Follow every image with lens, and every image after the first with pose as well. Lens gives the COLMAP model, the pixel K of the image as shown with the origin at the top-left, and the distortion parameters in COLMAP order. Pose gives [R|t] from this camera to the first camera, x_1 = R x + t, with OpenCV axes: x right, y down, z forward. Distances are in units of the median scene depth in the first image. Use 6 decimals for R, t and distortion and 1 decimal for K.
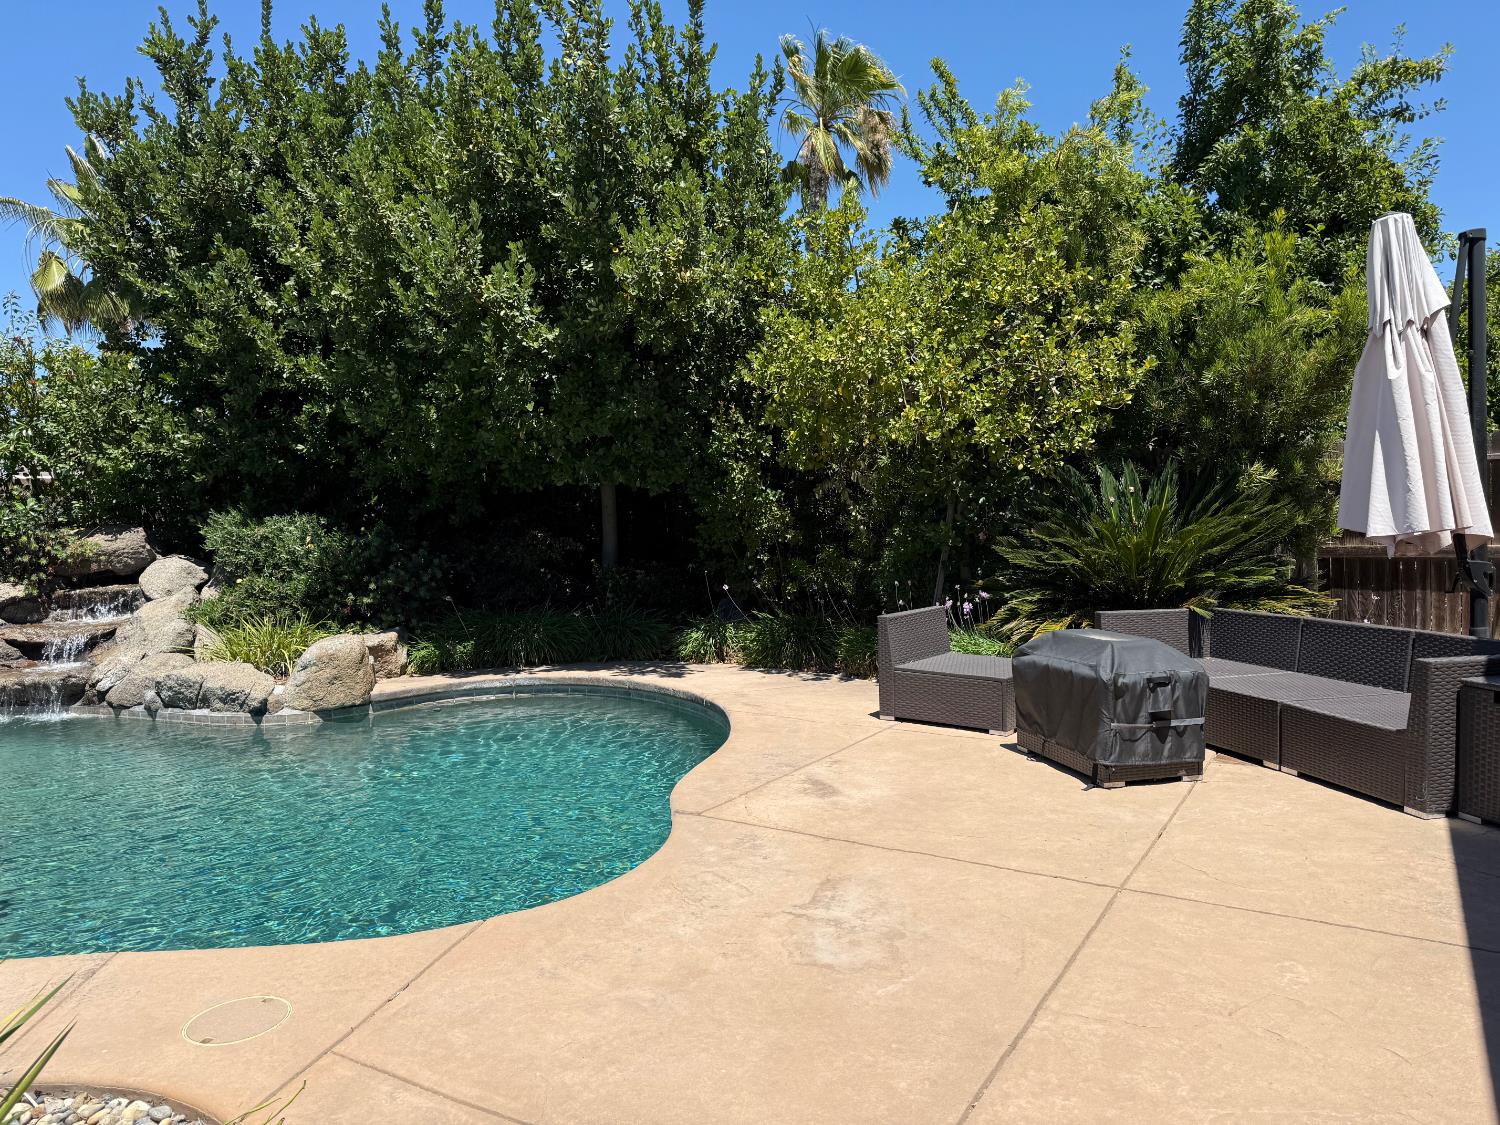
lens RADIAL K [[1052.6, 0, 753.1], [0, 1052.6, 559.7], [0, 0, 1]] dist [0.056865, -0.077017]
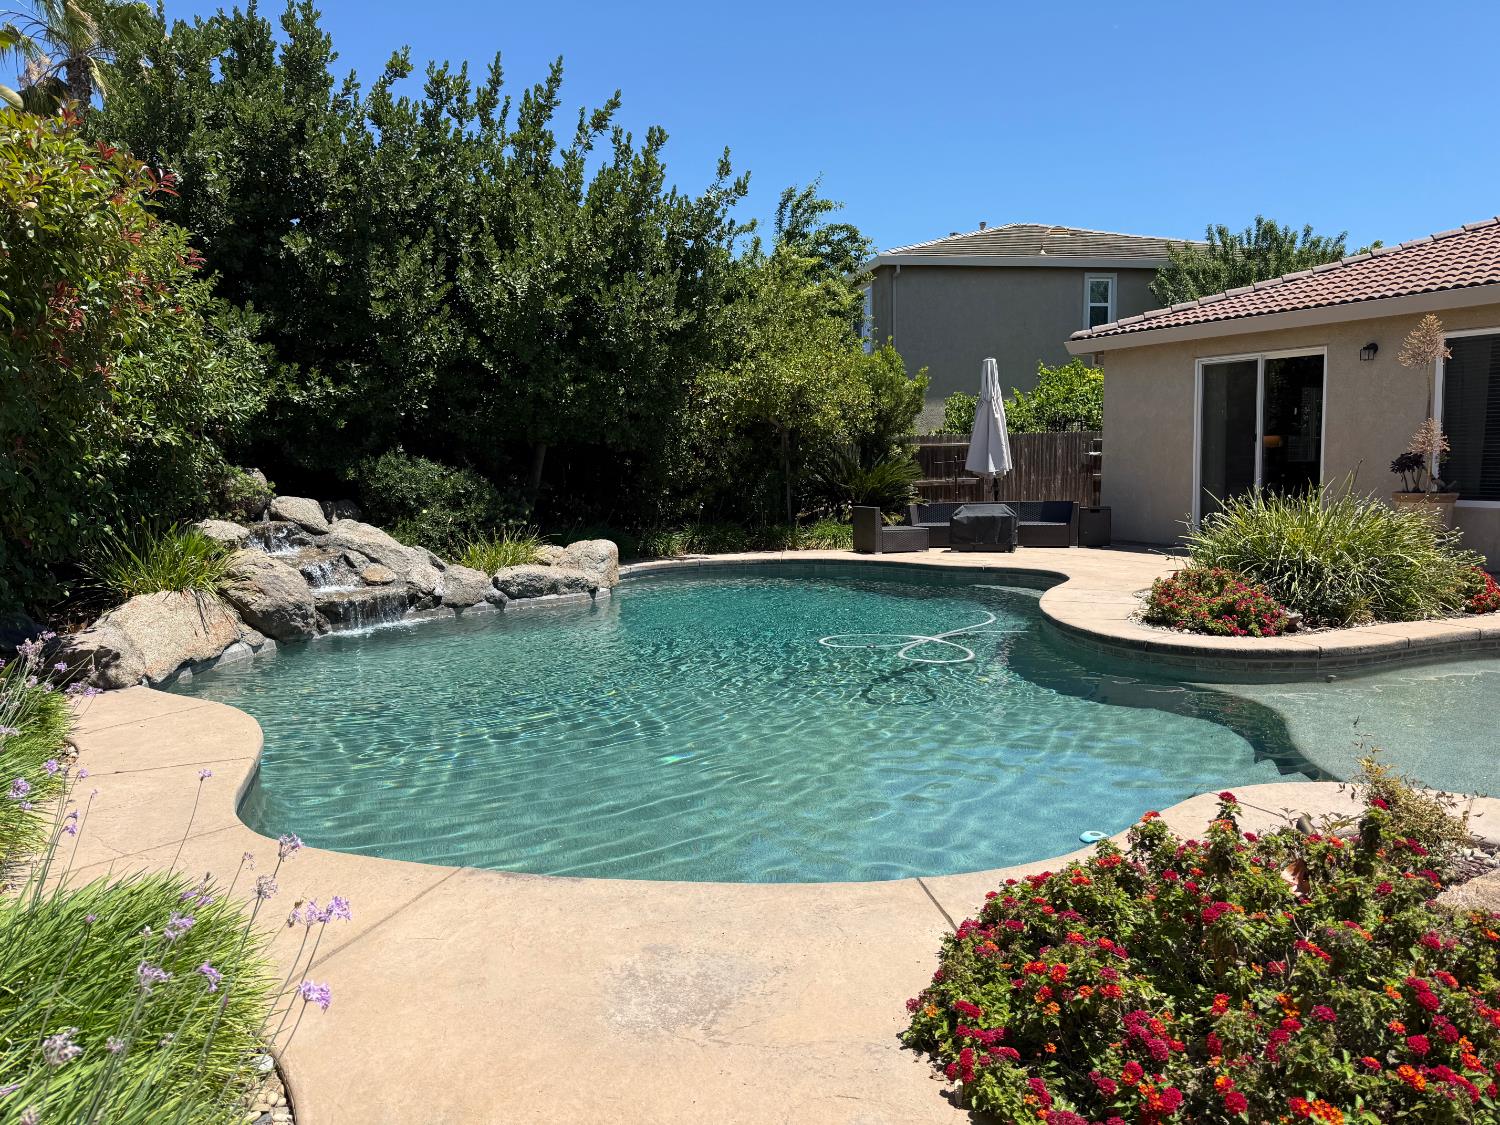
lens RADIAL K [[1052.6, 0, 758.2], [0, 1052.6, 560.2], [0, 0, 1]] dist [0.056865, -0.077017]
pose [[0.496062, -0.055779, 0.866493, -1.491991], [0.042108, 0.998306, 0.040158, 0.048088], [-0.867265, 0.016566, 0.497571, 0.071251]]
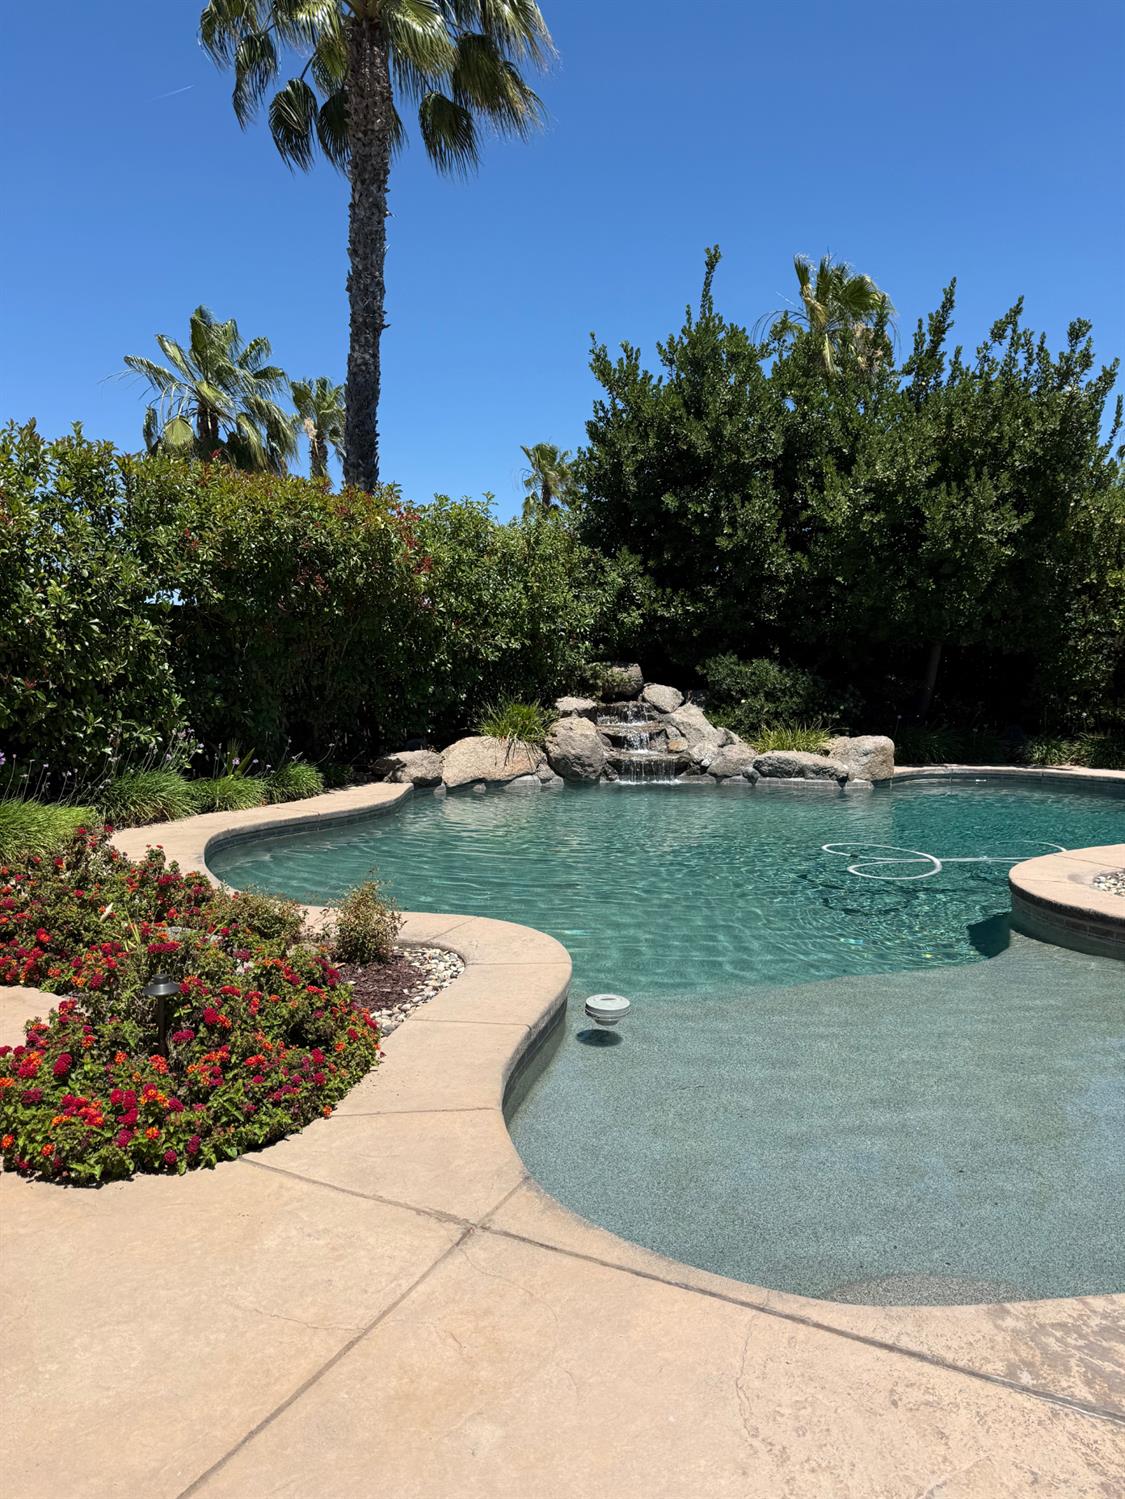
lens RADIAL K [[1051.9, 0, 561.0], [0, 1051.9, 754.5], [0, 0, 1]] dist [0.056865, -0.077017]
pose [[0.996340, 0.035216, 0.077886, -0.953269], [-0.038462, 0.998436, 0.040574, 0.050066], [-0.076335, -0.043421, 0.996136, -0.552626]]
